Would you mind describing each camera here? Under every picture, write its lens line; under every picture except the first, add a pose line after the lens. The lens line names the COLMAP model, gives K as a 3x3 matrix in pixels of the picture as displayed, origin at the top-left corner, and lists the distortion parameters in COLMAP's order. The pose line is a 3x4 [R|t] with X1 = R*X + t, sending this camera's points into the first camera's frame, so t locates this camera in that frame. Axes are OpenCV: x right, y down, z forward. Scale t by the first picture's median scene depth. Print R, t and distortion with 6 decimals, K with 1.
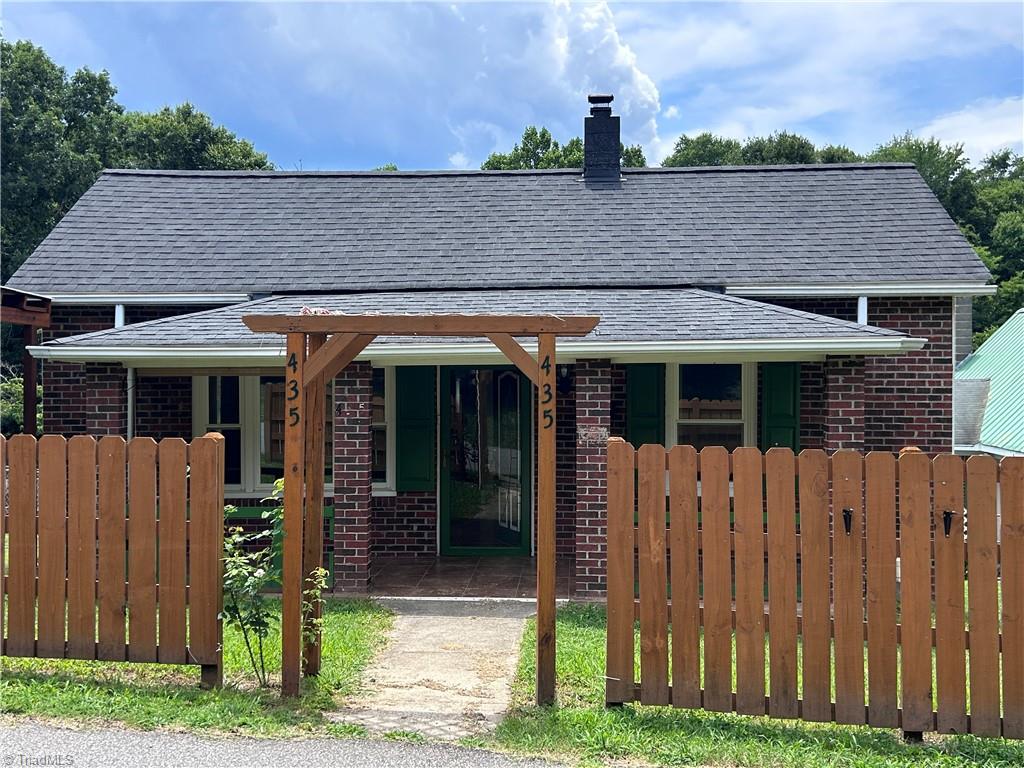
lens RADIAL K [[1044.9, 0, 511.2], [0, 1044.9, 381.3], [0, 0, 1]] dist [0.091853, 0.000000]
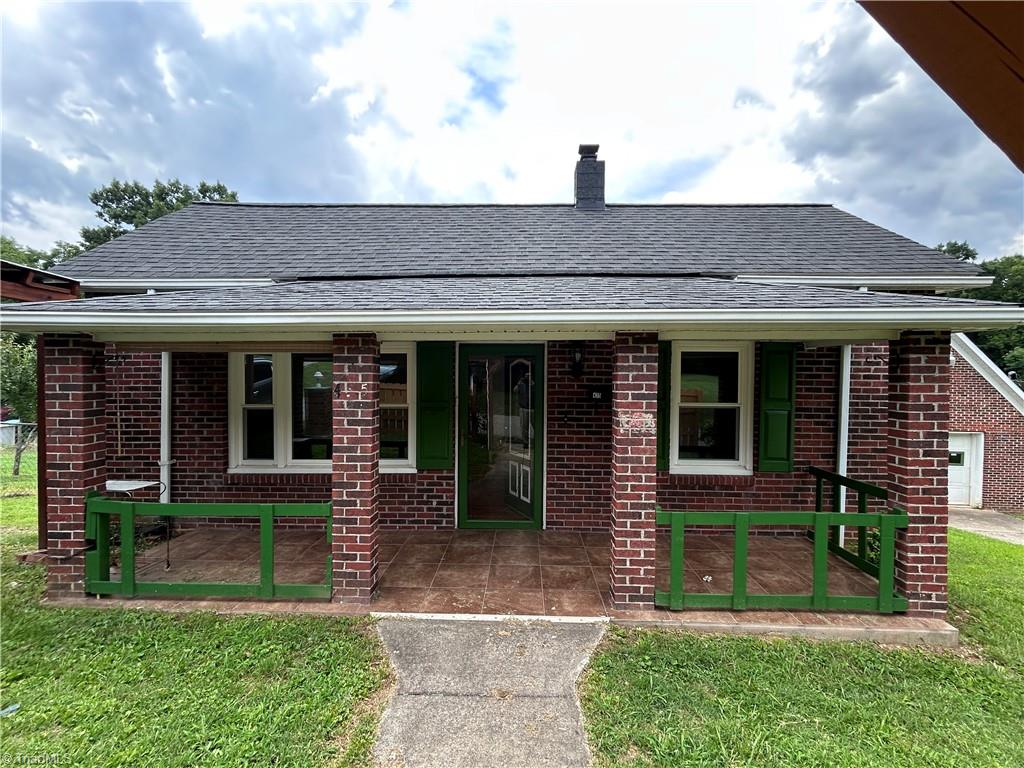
lens RADIAL K [[446.5, 0, 515.6], [0, 446.5, 388.3], [0, 0, 1]] dist [-0.000702, 0.000025]
pose [[0.998731, 0.007029, 0.049862, -0.033691], [-0.007729, 0.999874, 0.013851, 0.016750], [-0.049758, -0.014219, 0.998660, 0.560674]]
